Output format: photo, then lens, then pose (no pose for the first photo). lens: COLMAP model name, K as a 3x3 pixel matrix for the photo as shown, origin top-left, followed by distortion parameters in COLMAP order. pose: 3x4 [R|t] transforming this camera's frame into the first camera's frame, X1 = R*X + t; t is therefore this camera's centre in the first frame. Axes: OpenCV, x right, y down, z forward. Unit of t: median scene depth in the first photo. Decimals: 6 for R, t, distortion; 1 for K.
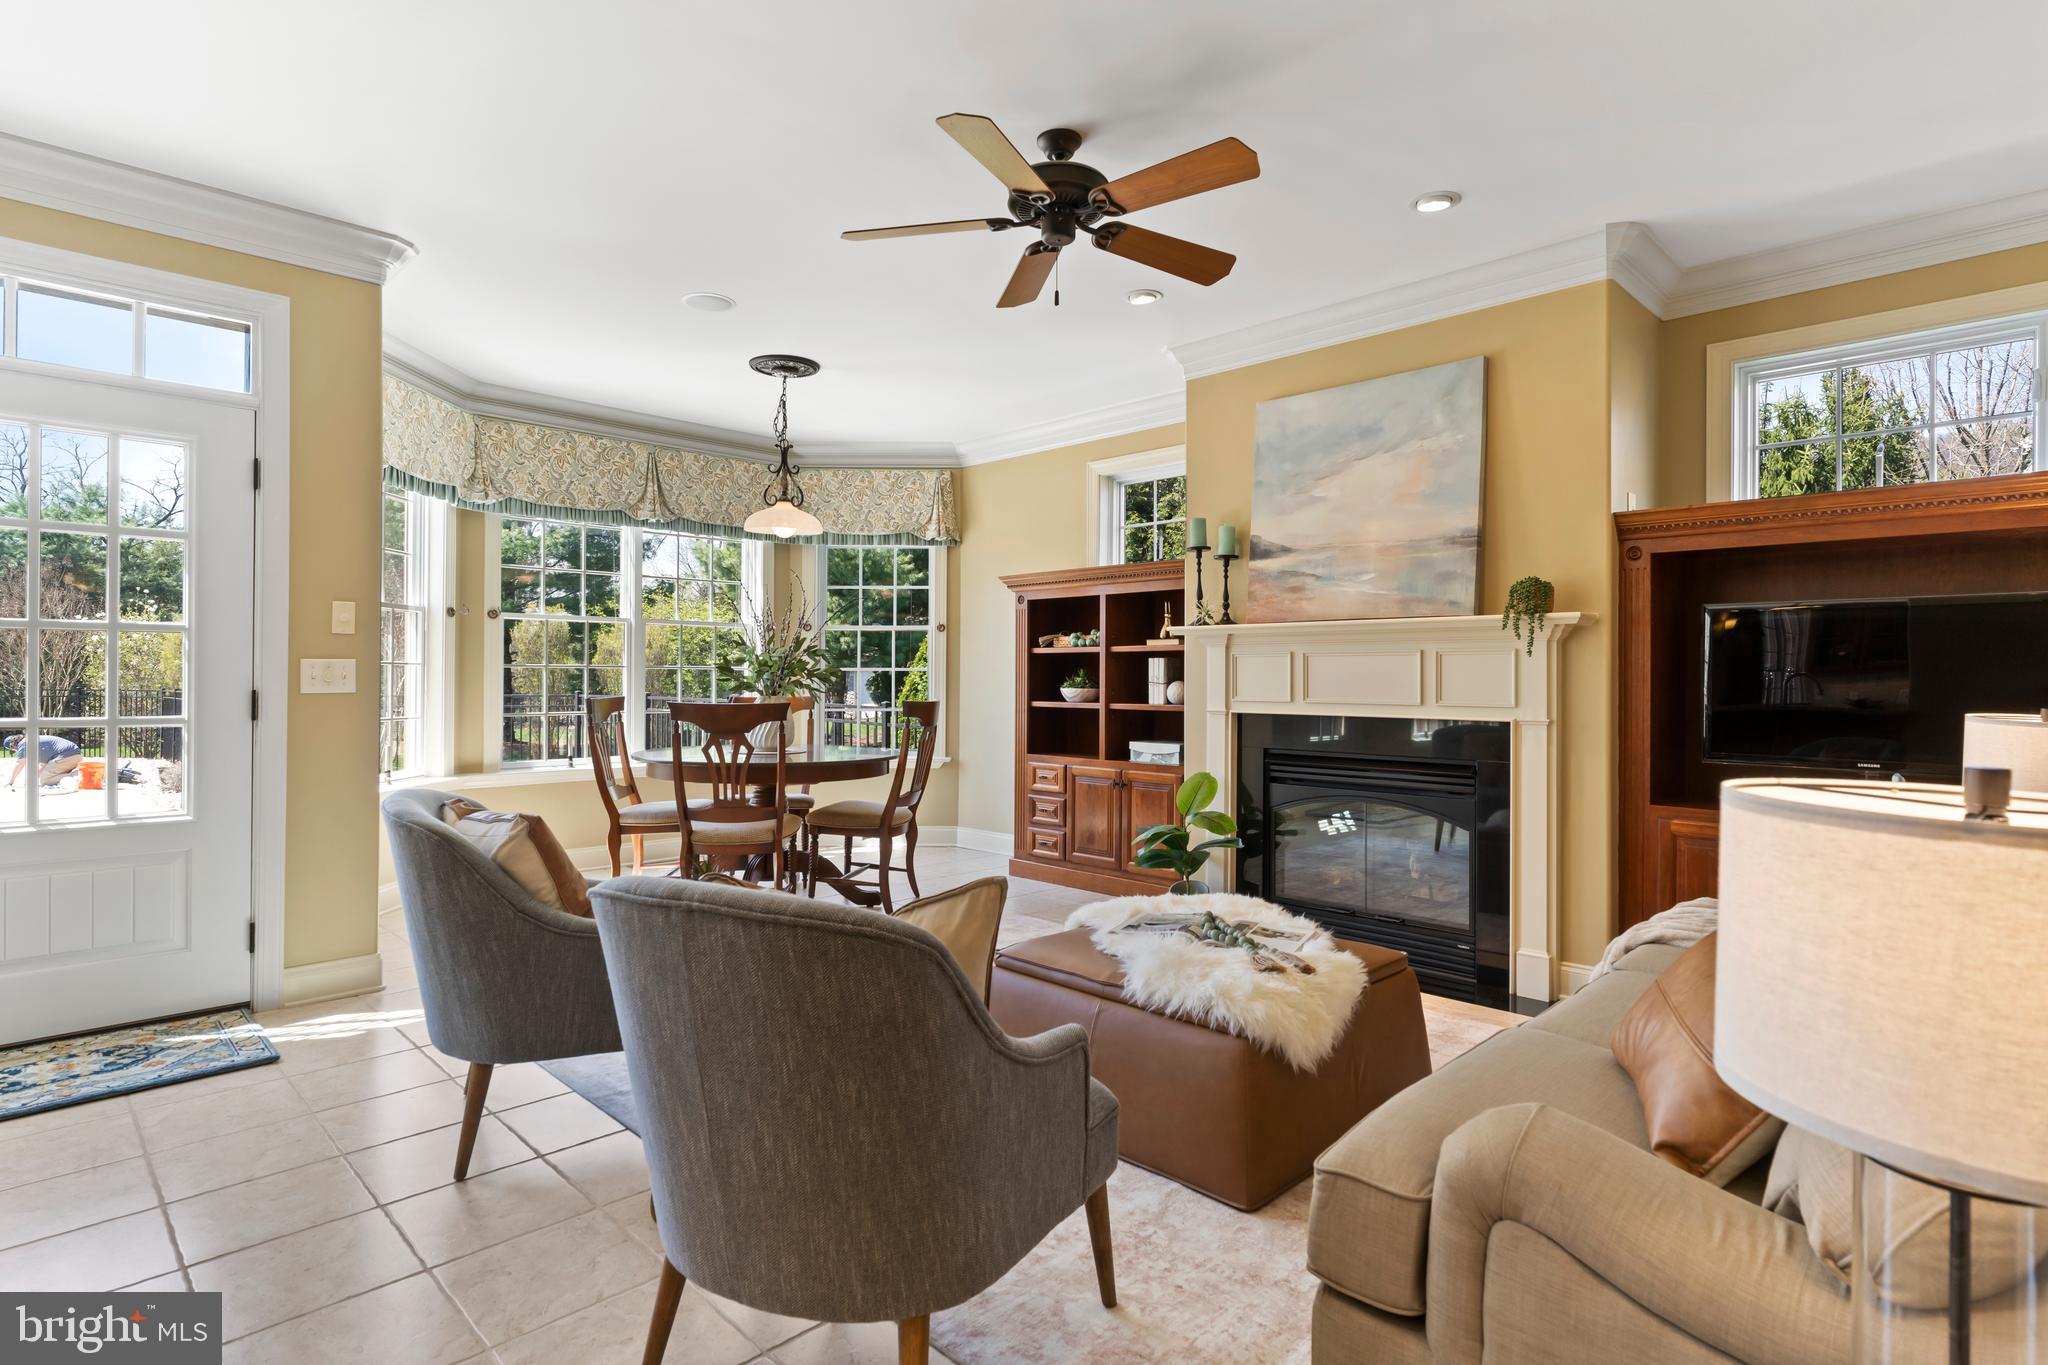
lens RADIAL K [[1055.1, 0, 1016.8], [0, 1055.1, 667.3], [0, 0, 1]] dist [-0.005753, 0.003544]
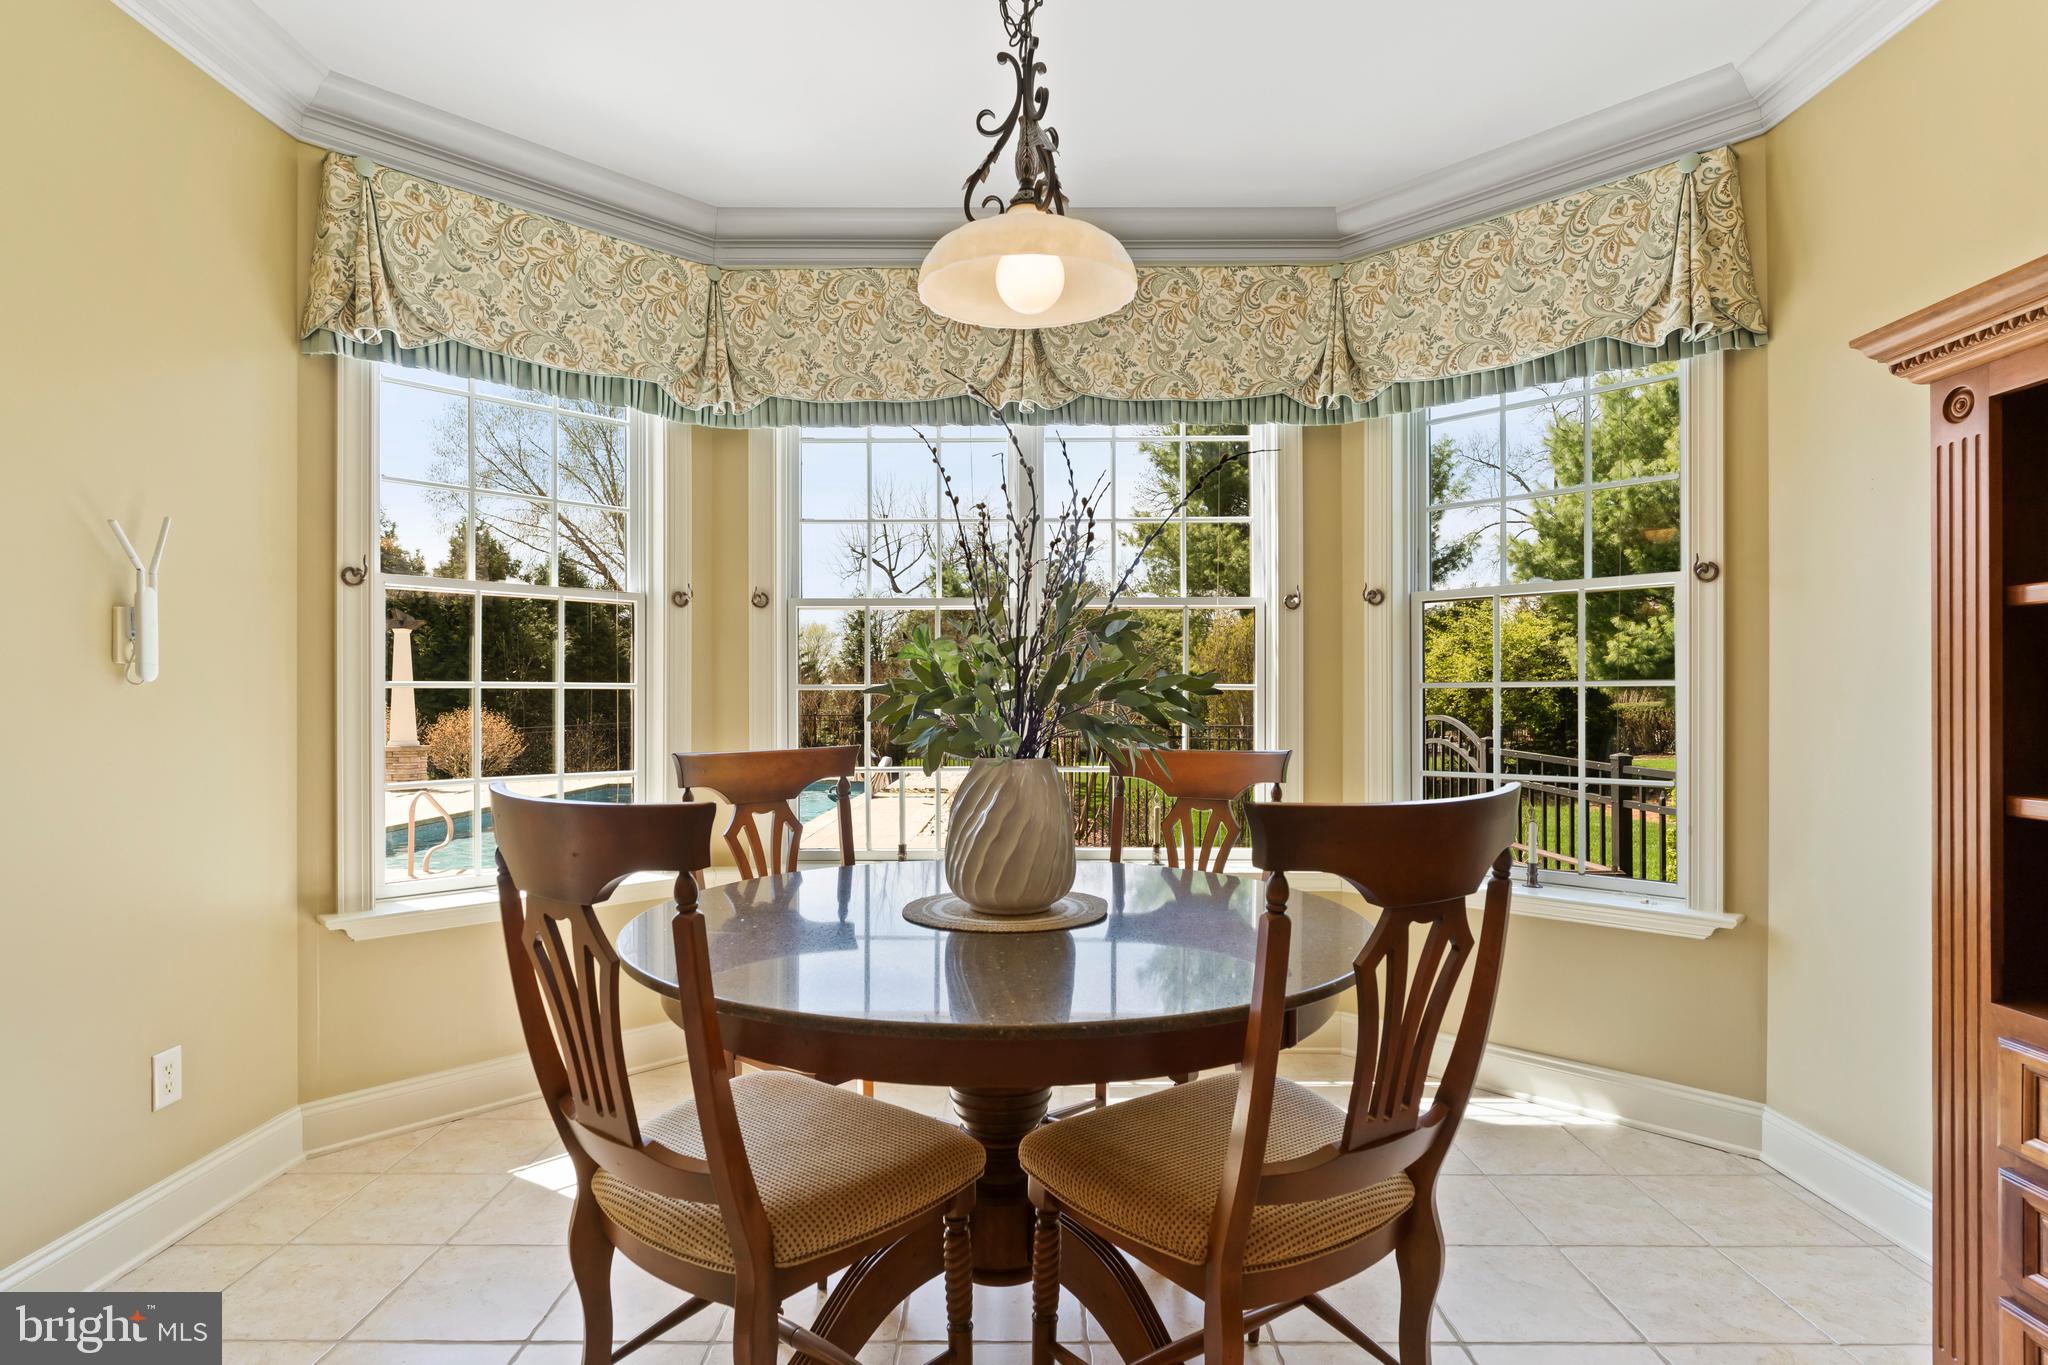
lens RADIAL K [[1055.1, 0, 1020.0], [0, 1055.1, 695.4], [0, 0, 1]] dist [-0.005753, 0.003544]
pose [[0.709650, -0.009485, -0.704490, 0.028815], [0.012205, 0.999925, -0.001168, 0.006955], [0.704448, -0.007770, 0.709713, 0.818952]]
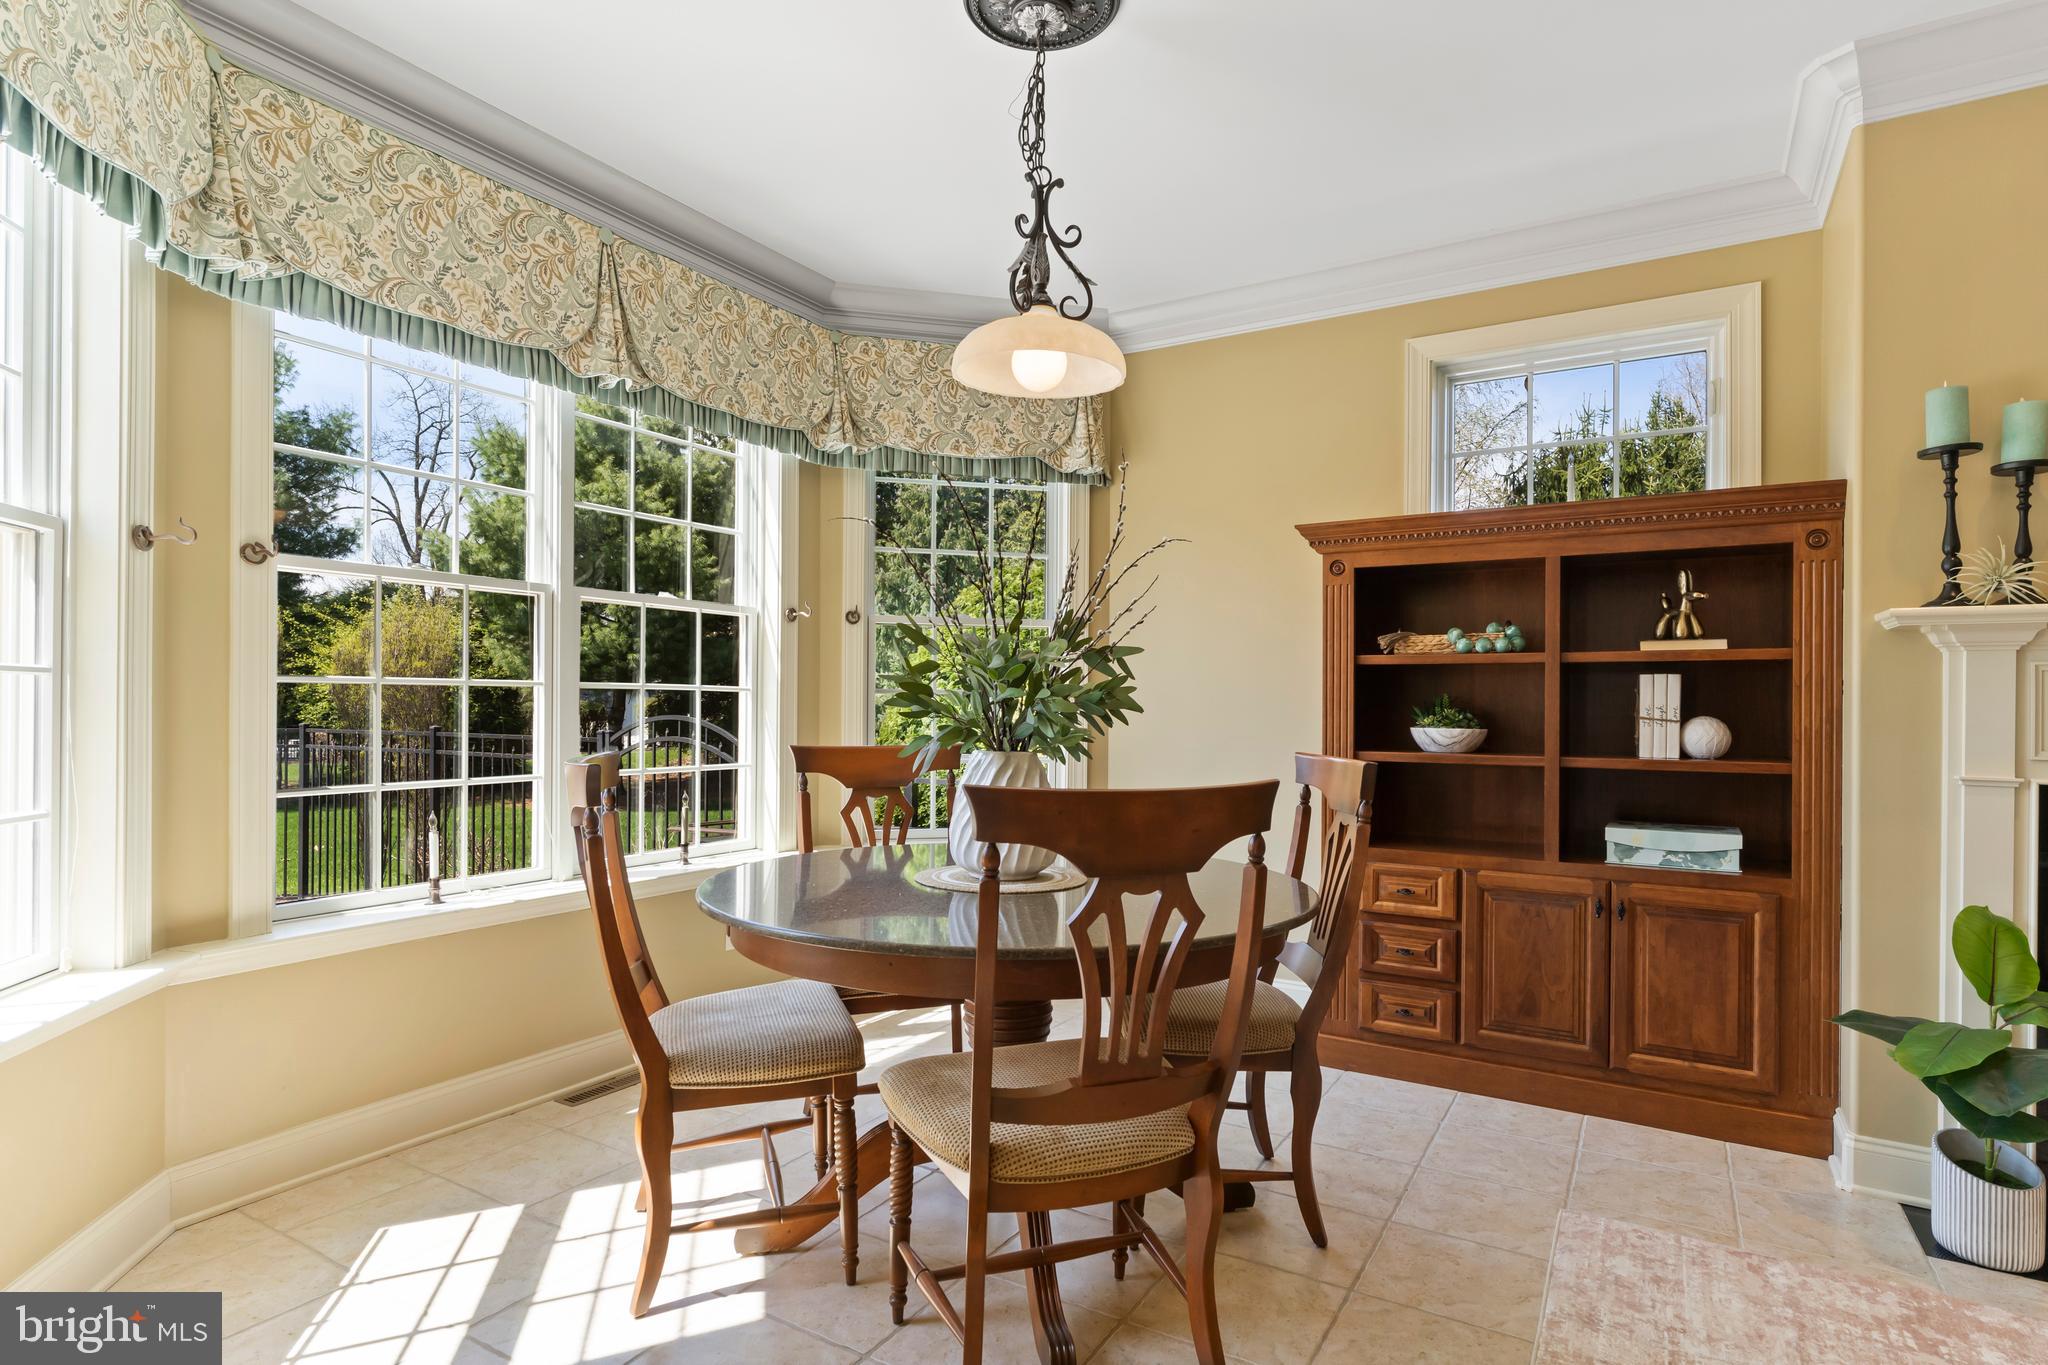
lens RADIAL K [[1055.1, 0, 1028.4], [0, 1055.1, 701.4], [0, 0, 1]] dist [-0.005753, 0.003544]
pose [[0.968754, 0.004024, 0.247991, -0.366415], [-0.006530, 0.999936, 0.009282, 0.002852], [-0.247938, -0.010611, 0.968718, 0.629522]]
